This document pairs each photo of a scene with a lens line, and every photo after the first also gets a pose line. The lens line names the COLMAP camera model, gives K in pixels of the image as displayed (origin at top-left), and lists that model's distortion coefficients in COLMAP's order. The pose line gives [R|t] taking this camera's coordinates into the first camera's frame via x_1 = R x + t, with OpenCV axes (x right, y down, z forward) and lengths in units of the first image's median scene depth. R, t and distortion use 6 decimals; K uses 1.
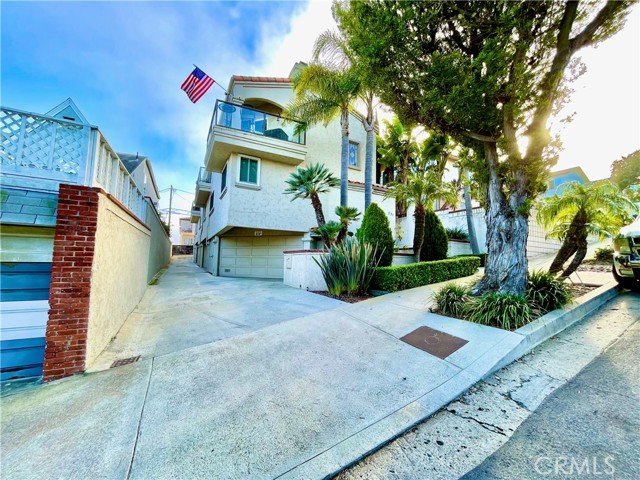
lens RADIAL K [[258.1, 0, 319.5], [0, 258.1, 242.3], [0, 0, 1]] dist [-0.002824, 0.000889]
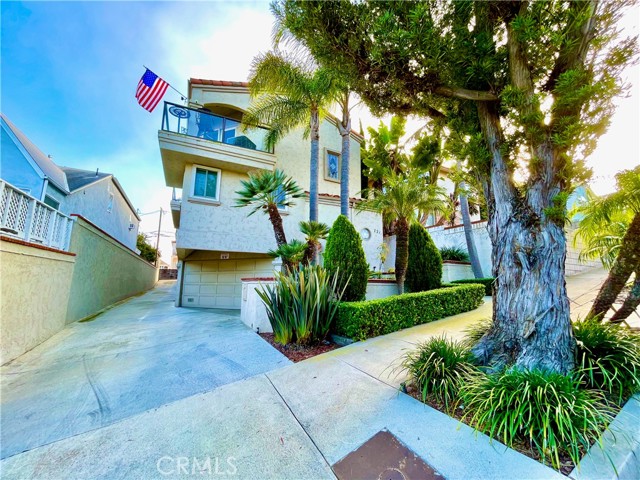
lens RADIAL K [[258.1, 0, 319.5], [0, 258.1, 242.3], [0, 0, 1]] dist [-0.002824, 0.000889]
pose [[0.999855, -0.014425, -0.009020, 0.114703], [0.013634, 0.996516, -0.082275, -0.008250], [0.010176, 0.082140, 0.996569, 0.180451]]
